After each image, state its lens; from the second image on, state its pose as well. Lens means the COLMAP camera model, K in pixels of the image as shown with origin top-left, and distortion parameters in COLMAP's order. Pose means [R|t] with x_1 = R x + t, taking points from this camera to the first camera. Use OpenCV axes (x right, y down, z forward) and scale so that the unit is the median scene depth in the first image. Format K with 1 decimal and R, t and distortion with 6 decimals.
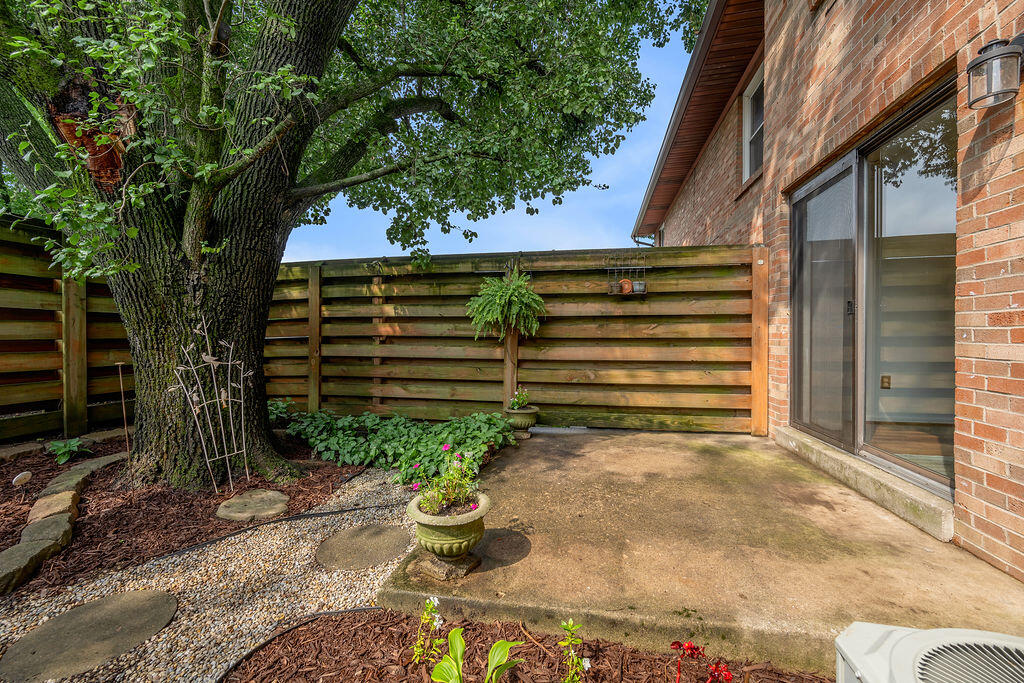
lens RADIAL K [[418.4, 0, 510.4], [0, 418.4, 340.5], [0, 0, 1]] dist [-0.004133, 0.000613]
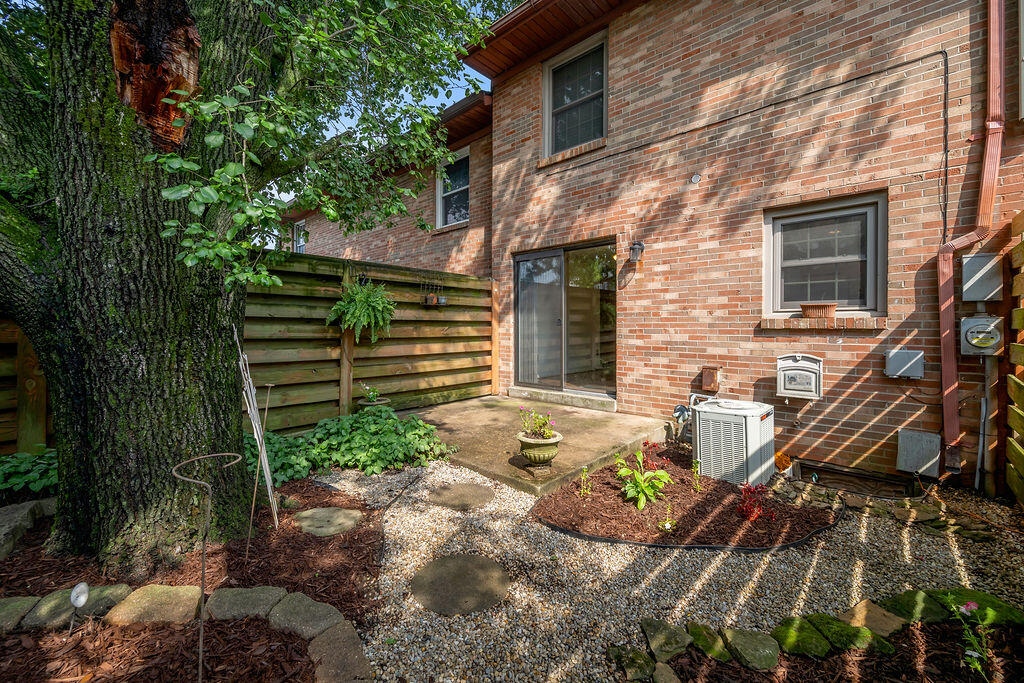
lens RADIAL K [[418.4, 0, 534.2], [0, 418.4, 328.1], [0, 0, 1]] dist [-0.004133, 0.000613]
pose [[0.486080, -0.000110, 0.873914, -1.075099], [0.007198, 0.999967, -0.003878, -0.040478], [-0.873885, 0.008175, 0.486064, 0.085970]]
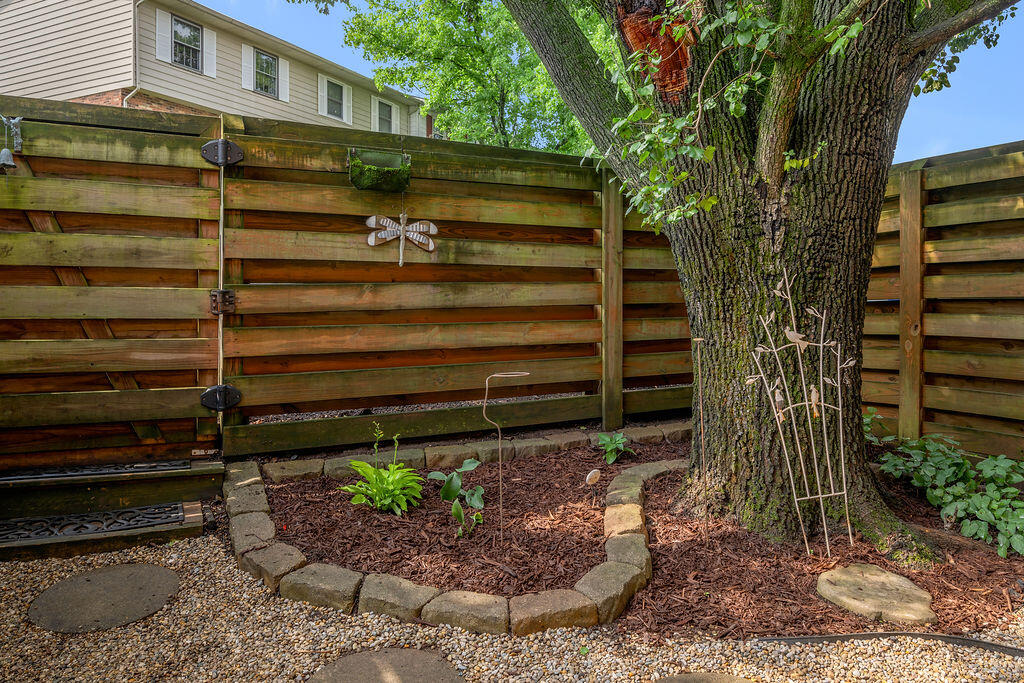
lens RADIAL K [[739.9, 0, 516.0], [0, 739.9, 294.9], [0, 0, 1]] dist [0.000898, -0.001228]
pose [[0.650226, -0.008316, -0.759695, -0.135090], [-0.002382, 0.999913, -0.012984, -0.002958], [0.759737, 0.010252, 0.650150, -0.040688]]
